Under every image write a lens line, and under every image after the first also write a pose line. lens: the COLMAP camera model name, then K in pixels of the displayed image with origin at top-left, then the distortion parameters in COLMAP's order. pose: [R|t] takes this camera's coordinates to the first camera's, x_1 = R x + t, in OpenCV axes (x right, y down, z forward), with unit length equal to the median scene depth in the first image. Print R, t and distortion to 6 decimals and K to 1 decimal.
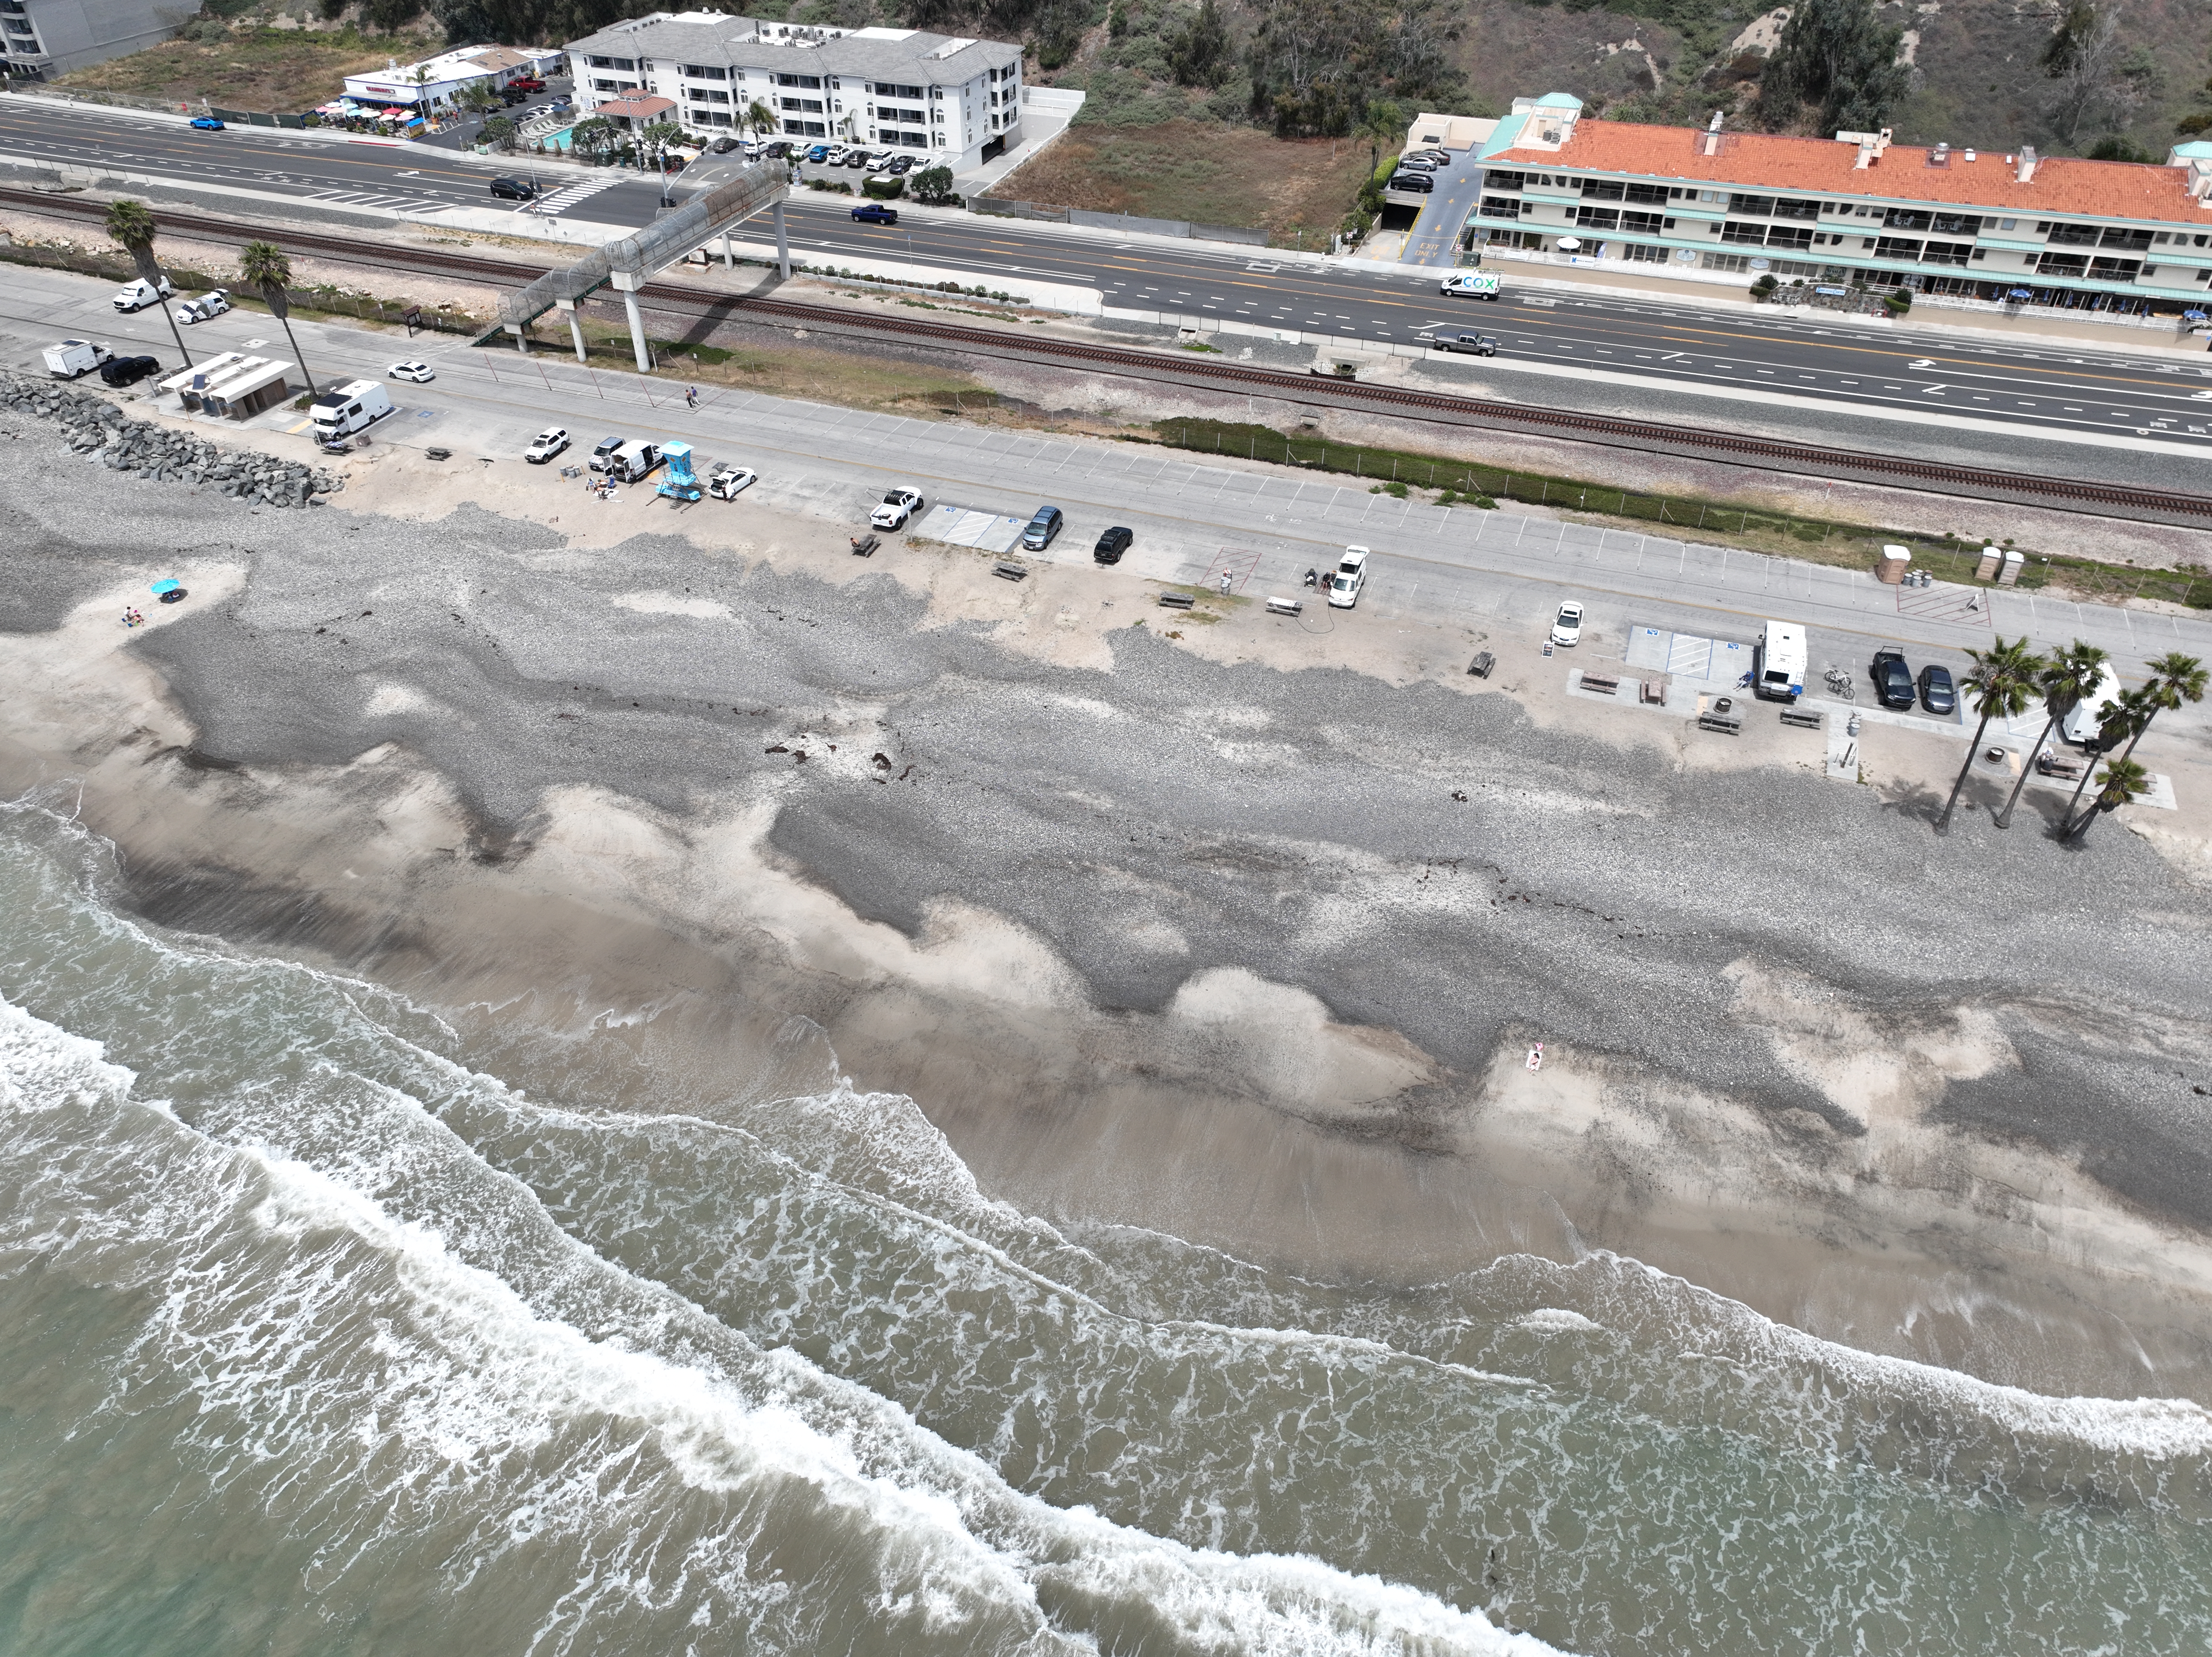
lens RADIAL K [[1553.9, 0, 1106.0], [0, 1553.9, 828.5], [0, 0, 1]] dist [0.000286, 0.023379]
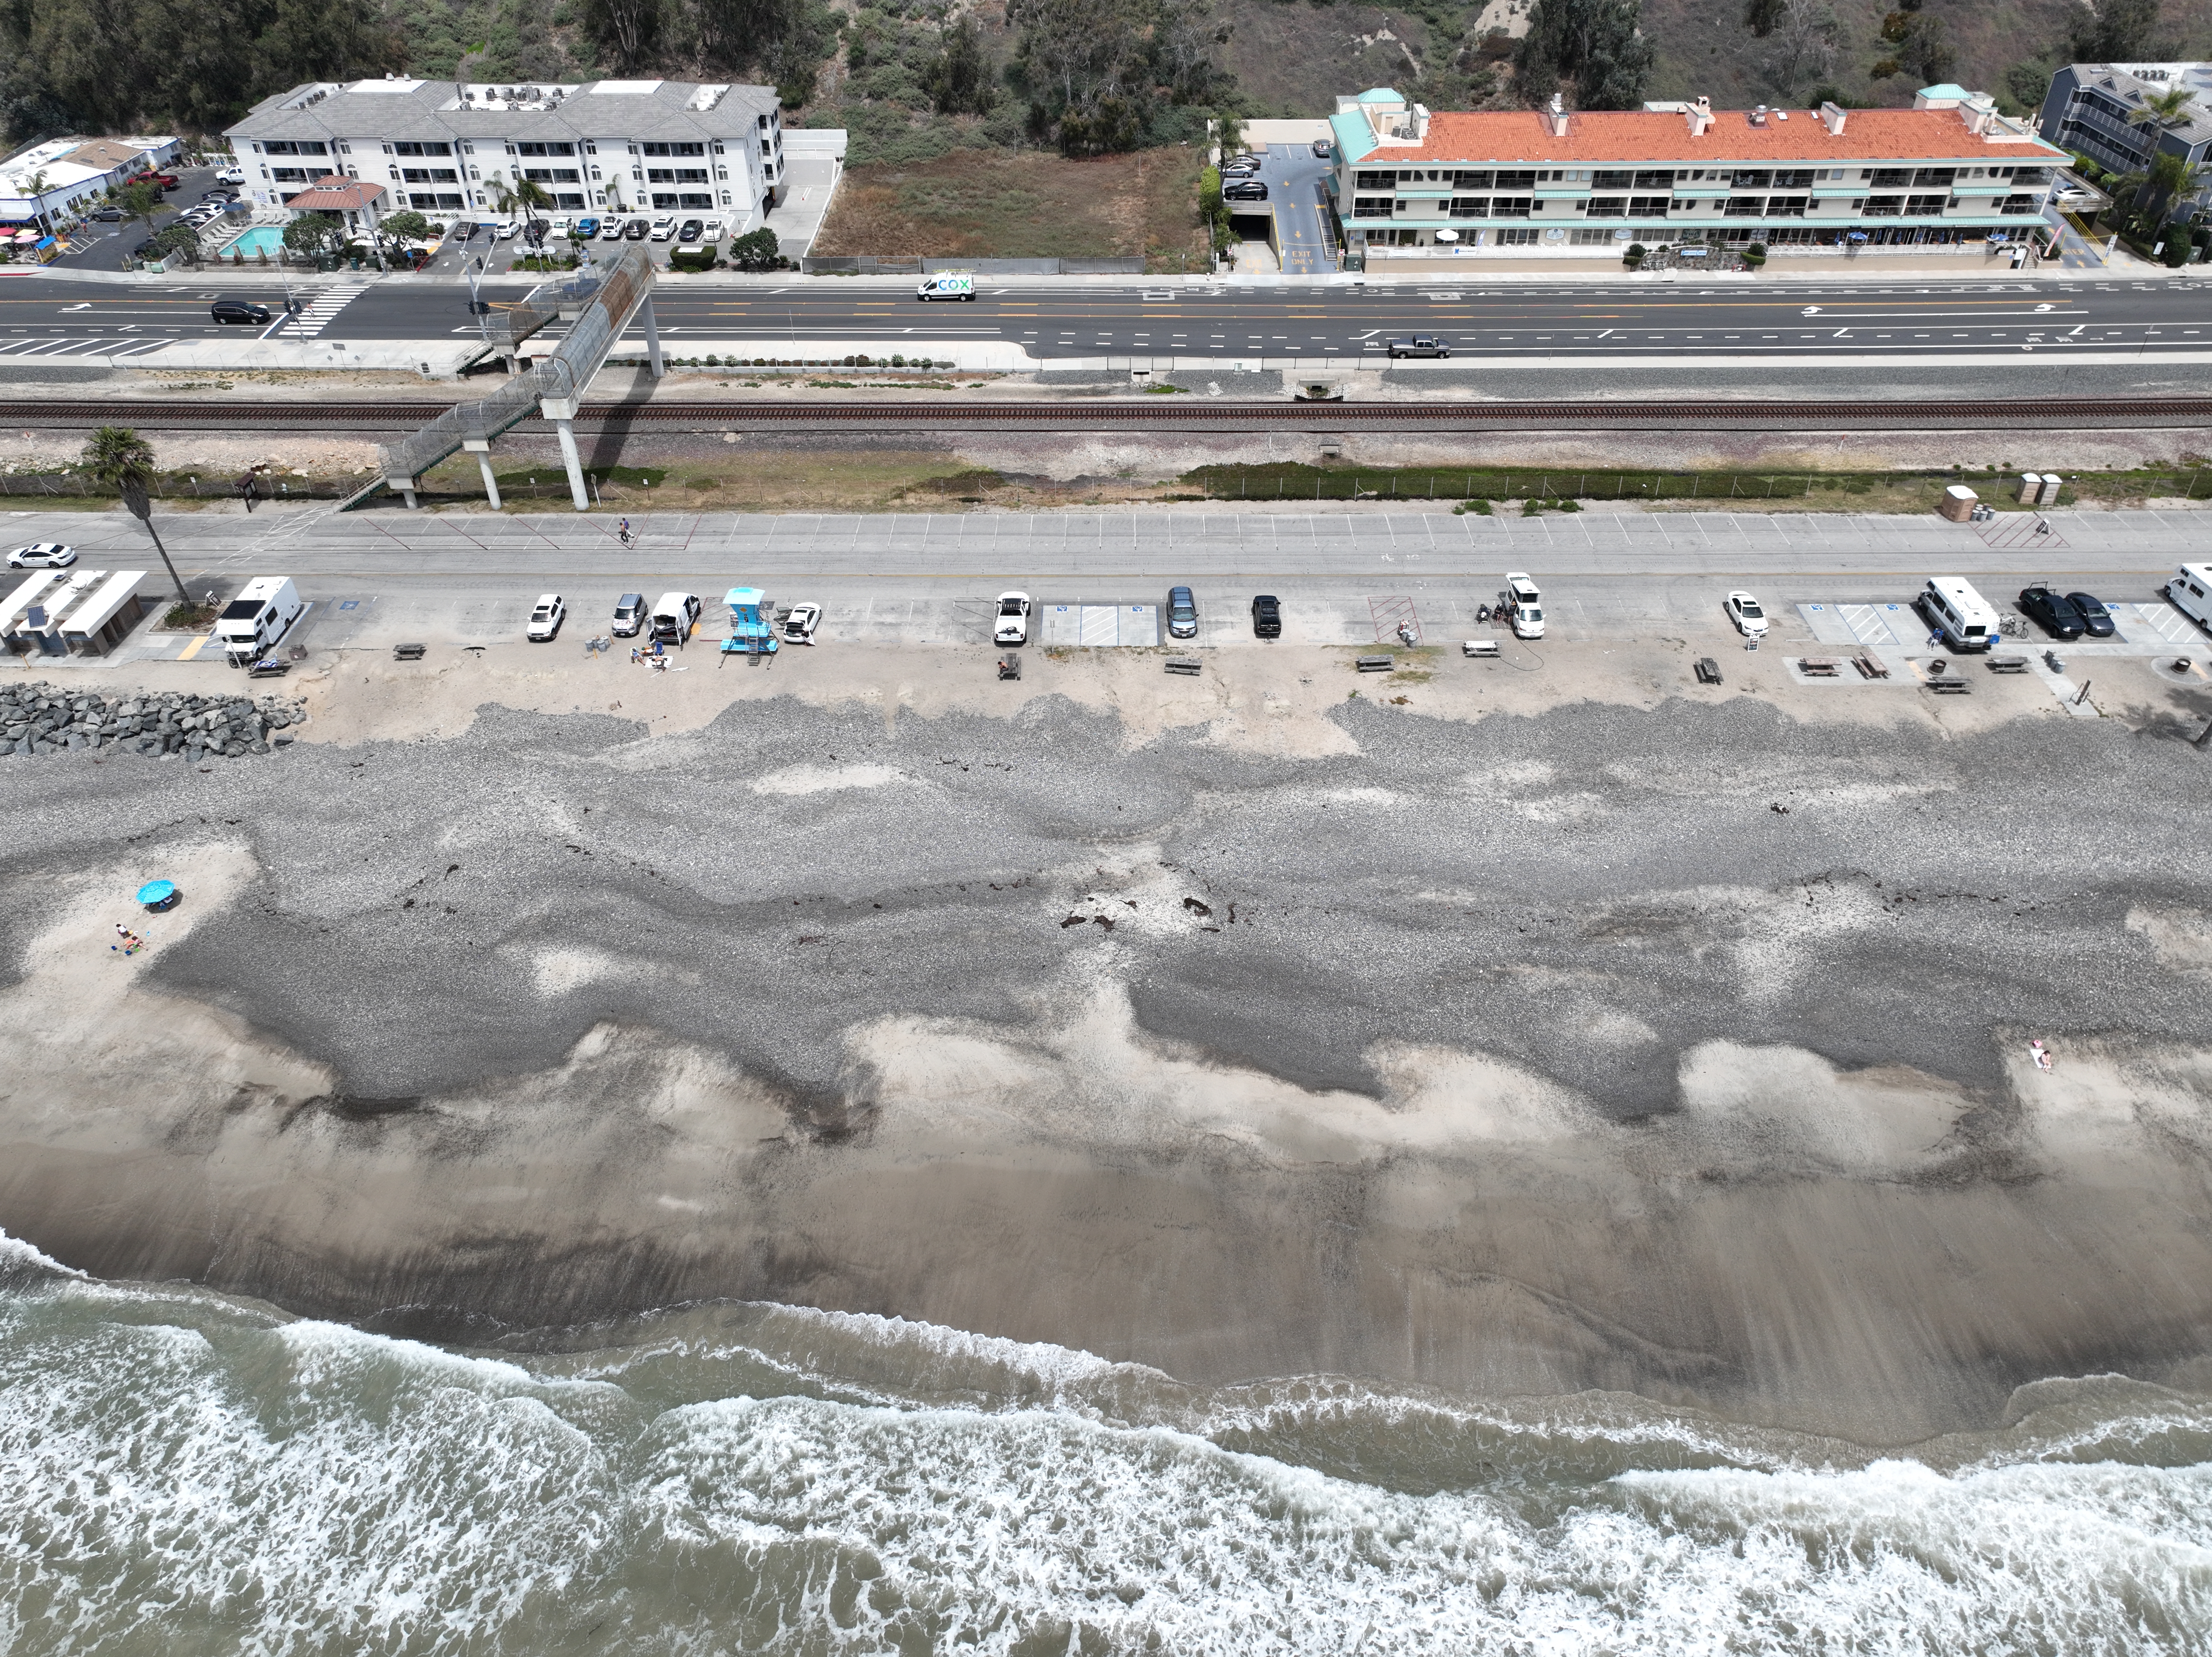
lens RADIAL K [[1553.9, 0, 1106.0], [0, 1553.9, 828.5], [0, 0, 1]] dist [0.000286, 0.023379]
pose [[0.938193, -0.216148, 0.270323, -0.301956], [0.216066, 0.975904, 0.030436, -0.089298], [-0.270388, 0.029852, 0.962289, 0.112662]]
